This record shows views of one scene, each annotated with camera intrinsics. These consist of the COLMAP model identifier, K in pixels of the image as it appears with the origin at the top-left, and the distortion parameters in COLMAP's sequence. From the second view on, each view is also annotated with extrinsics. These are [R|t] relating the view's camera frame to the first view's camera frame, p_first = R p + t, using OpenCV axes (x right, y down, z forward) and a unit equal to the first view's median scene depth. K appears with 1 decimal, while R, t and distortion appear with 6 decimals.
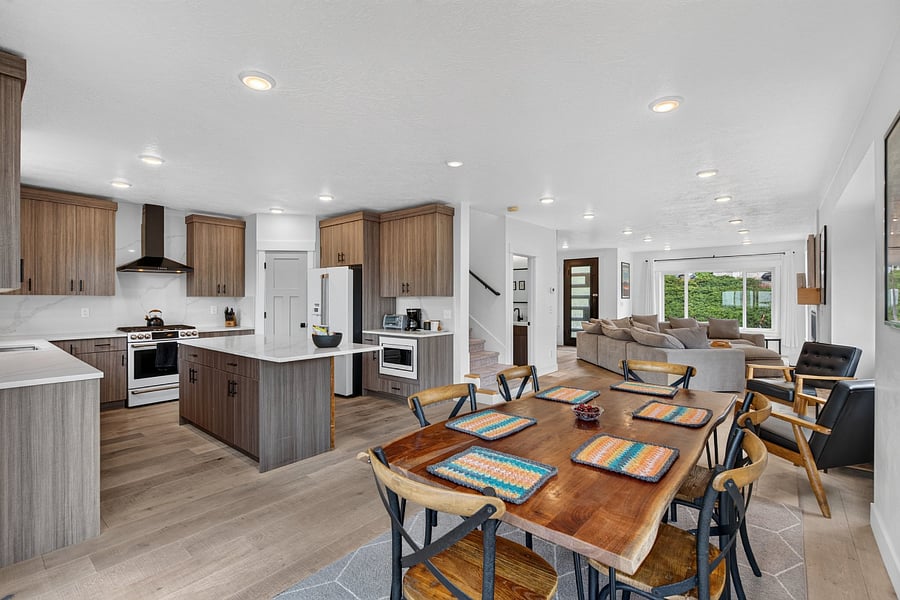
lens RADIAL K [[404.4, 0, 453.7], [0, 404.4, 300.4], [0, 0, 1]] dist [0.000988, -0.002442]
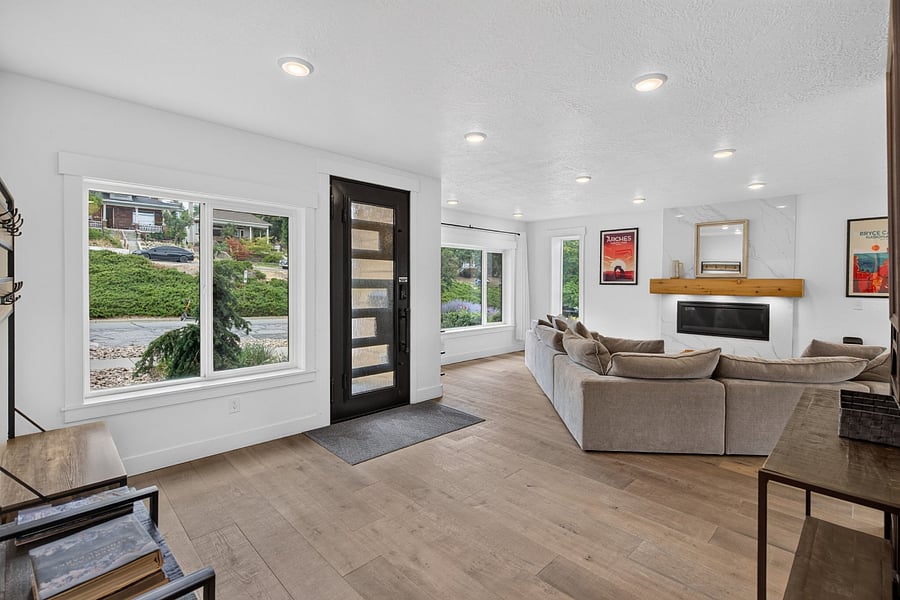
lens RADIAL K [[409.9, 0, 449.3], [0, 409.9, 288.1], [0, 0, 1]] dist [0.004857, -0.002916]
pose [[0.115093, -0.011872, 0.993284, -0.082863], [-0.005853, 0.999903, 0.012630, -0.012095], [-0.993338, -0.007267, 0.115012, 1.068845]]
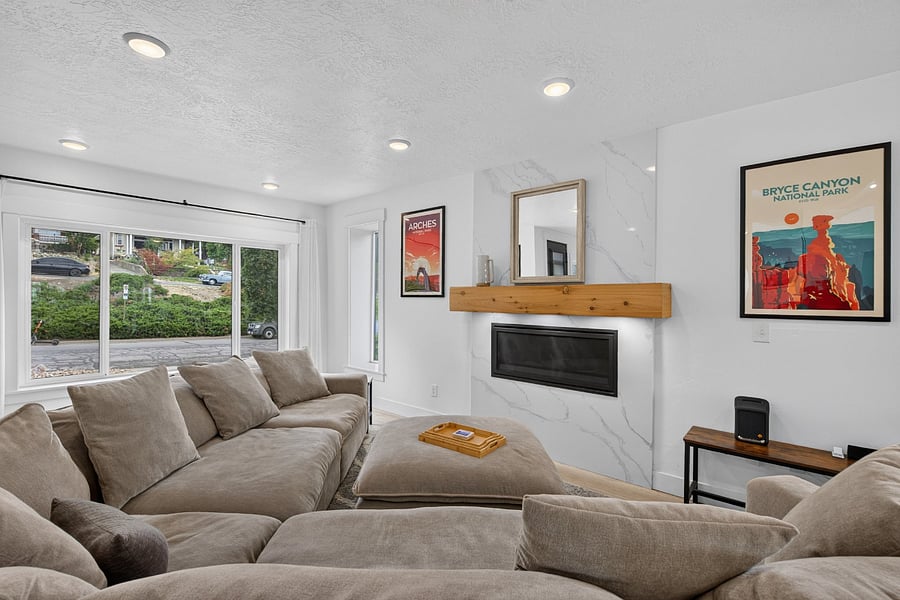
lens RADIAL K [[404.4, 0, 445.3], [0, 404.4, 298.6], [0, 0, 1]] dist [0.000988, -0.002442]
pose [[0.027134, 0.004369, 0.999622, 0.246309], [-0.005507, 0.999976, -0.004221, -0.006848], [-0.999617, -0.005390, 0.027157, 0.795262]]
